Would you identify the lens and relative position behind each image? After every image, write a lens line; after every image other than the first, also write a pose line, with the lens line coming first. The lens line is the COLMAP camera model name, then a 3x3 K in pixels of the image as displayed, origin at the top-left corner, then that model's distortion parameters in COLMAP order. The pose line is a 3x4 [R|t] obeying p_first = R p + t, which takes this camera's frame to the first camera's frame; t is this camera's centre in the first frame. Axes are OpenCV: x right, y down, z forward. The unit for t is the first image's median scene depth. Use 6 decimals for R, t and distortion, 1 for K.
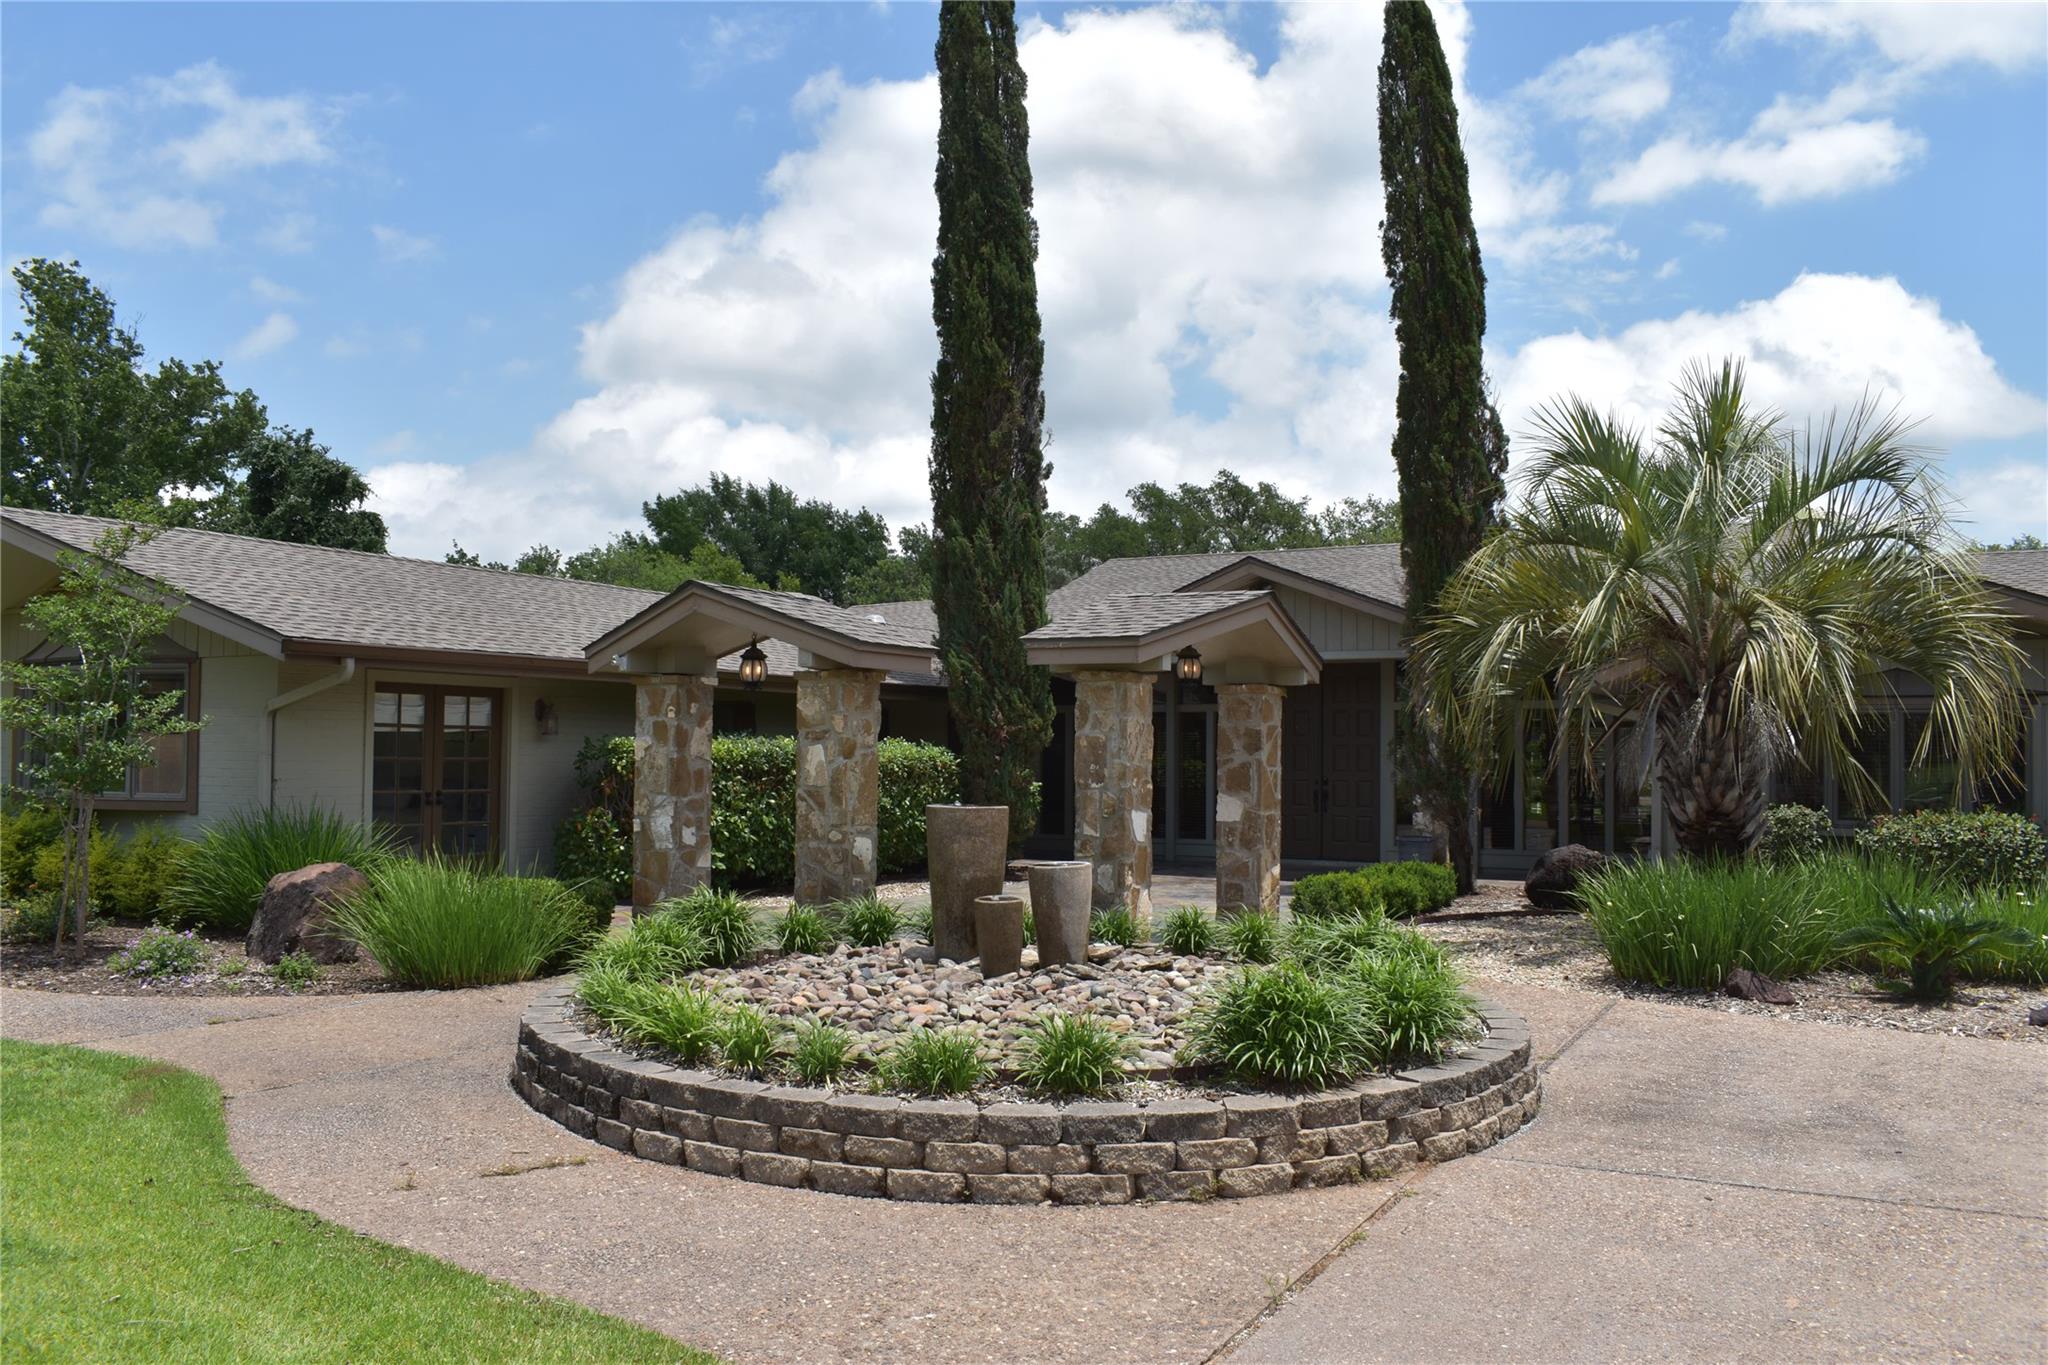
lens RADIAL K [[1608.6, 0, 1024.0], [0, 1608.6, 682.5], [0, 0, 1]] dist [-0.089739, 0.009963]
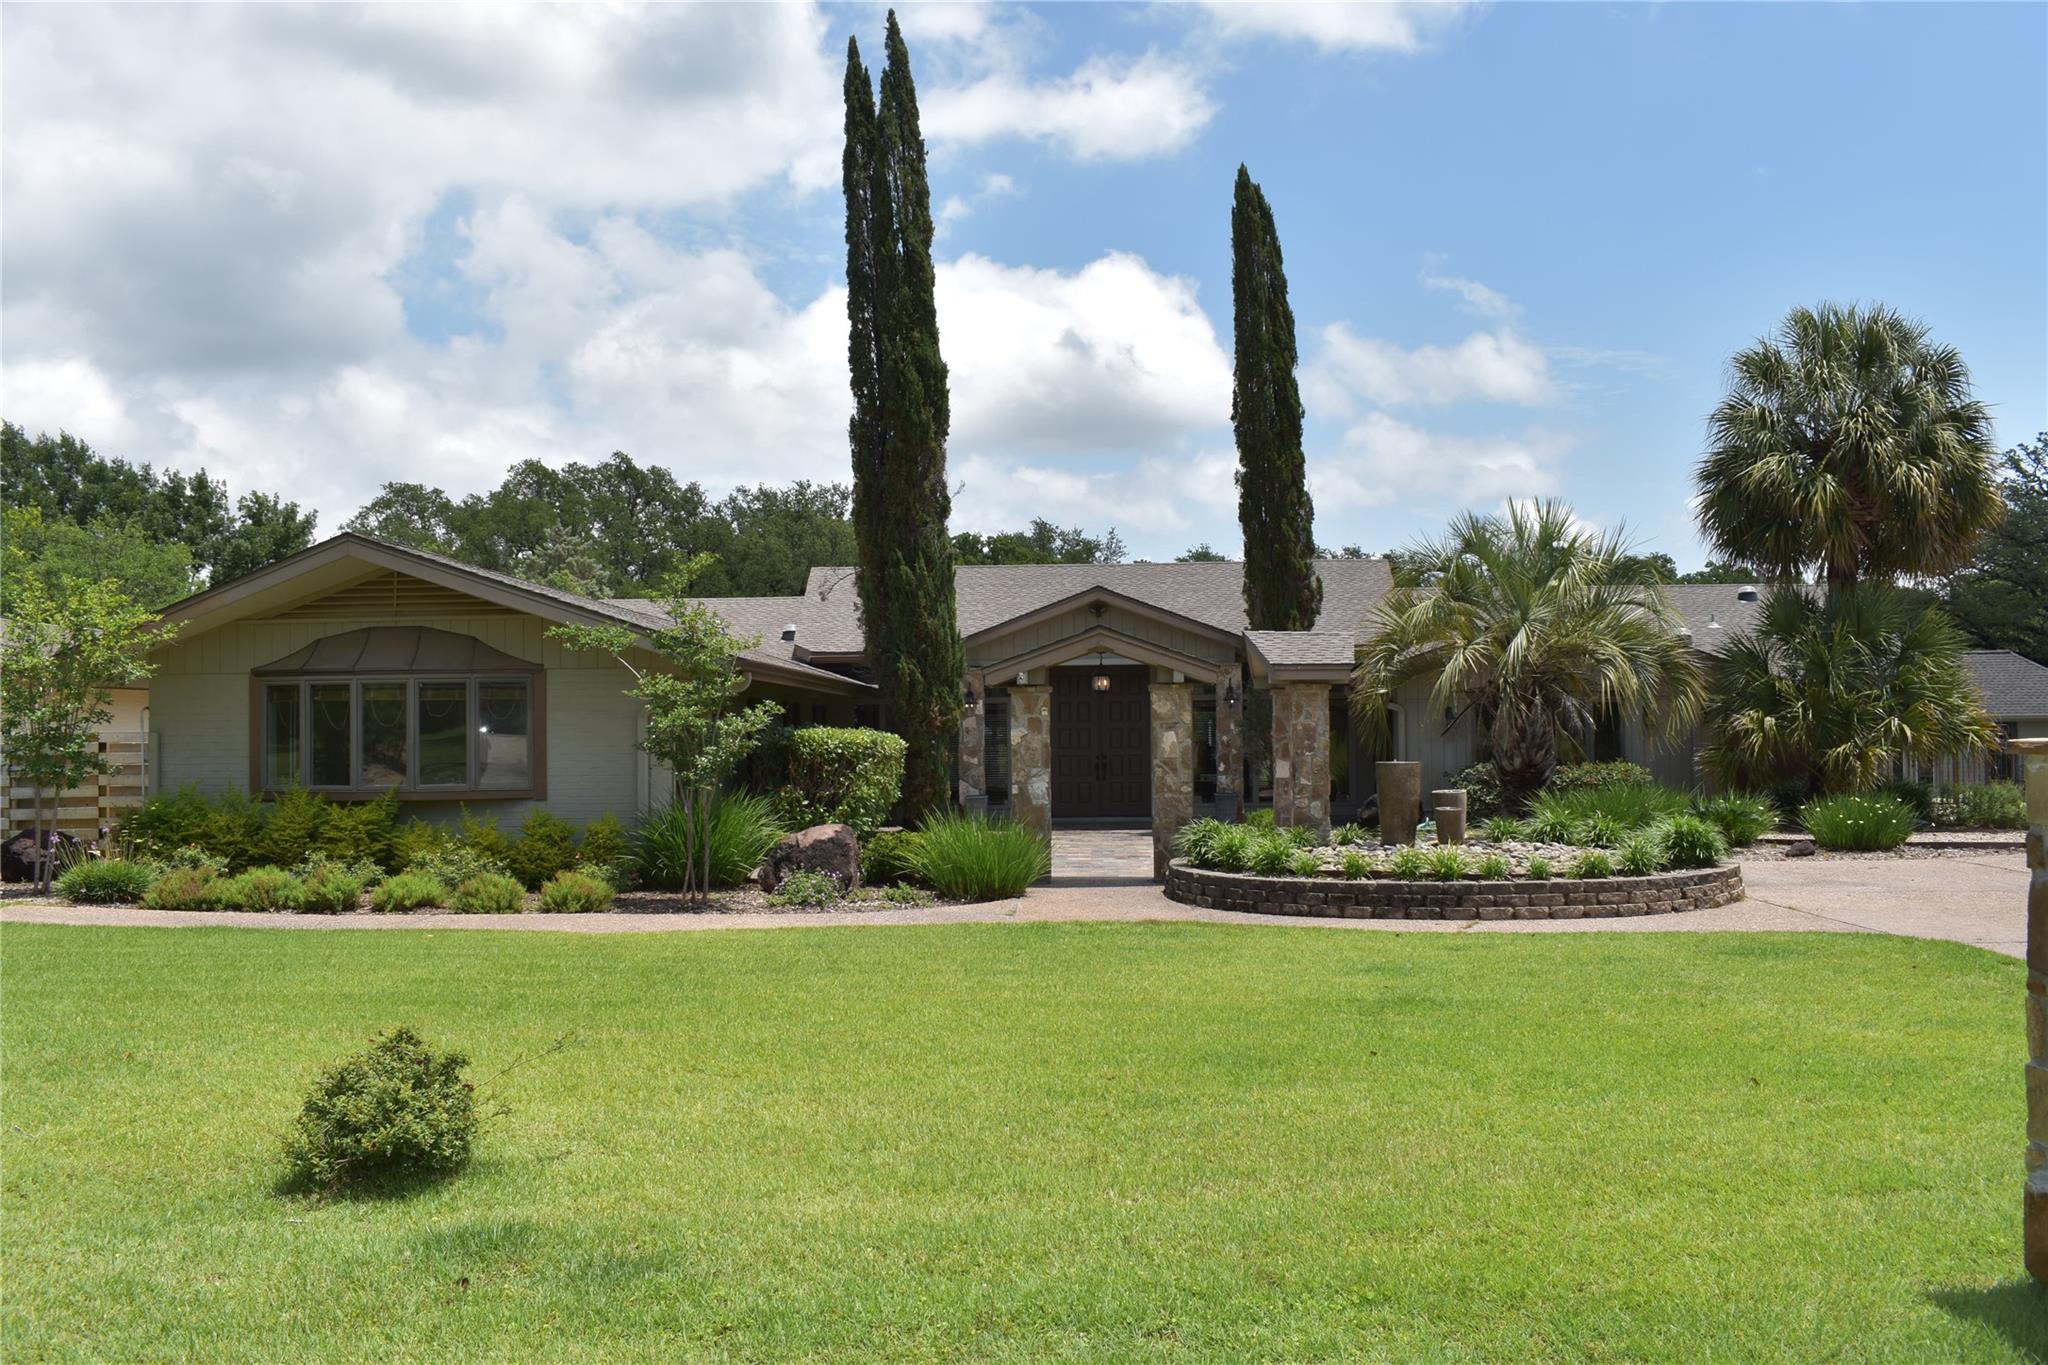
lens RADIAL K [[1784.9, 0, 1024.0], [0, 1784.9, 682.5], [0, 0, 1]] dist [-0.079151, 0.001851]
pose [[0.876731, -0.002244, 0.480975, -0.629107], [-0.004045, 0.999919, 0.012038, -0.016918], [-0.480963, -0.012500, 0.876652, -0.262423]]
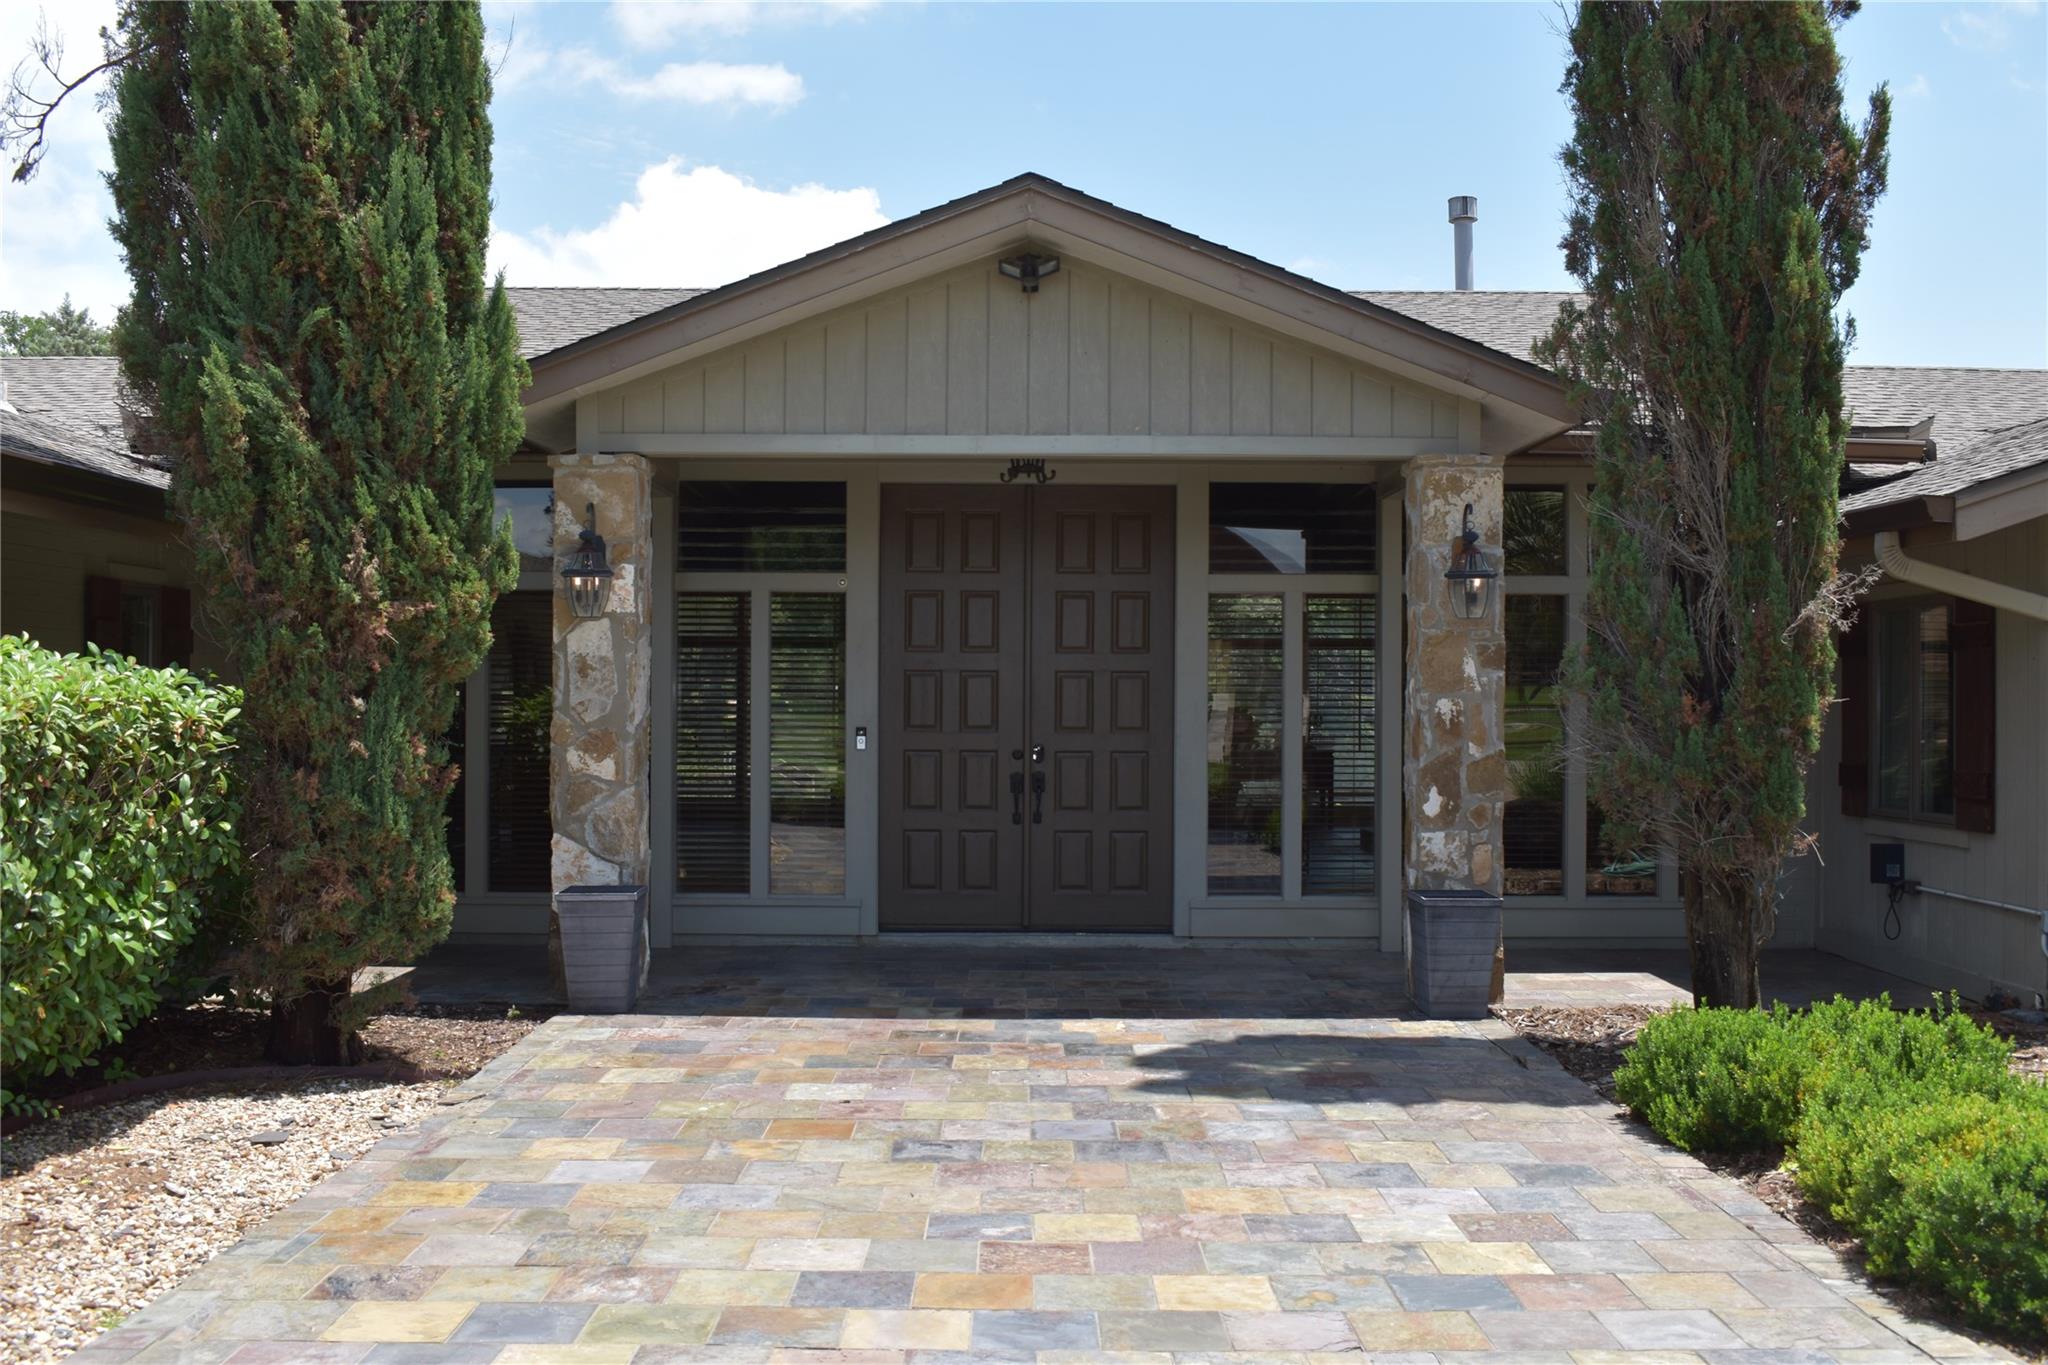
lens RADIAL K [[1895.1, 0, 1024.0], [0, 1895.1, 682.5], [0, 0, 1]] dist [-0.078843, 0.009598]
pose [[0.855281, 0.000993, 0.518163, -0.095508], [-0.021695, 0.999190, 0.033895, 0.027566], [-0.517710, -0.040231, 0.854610, 0.620941]]
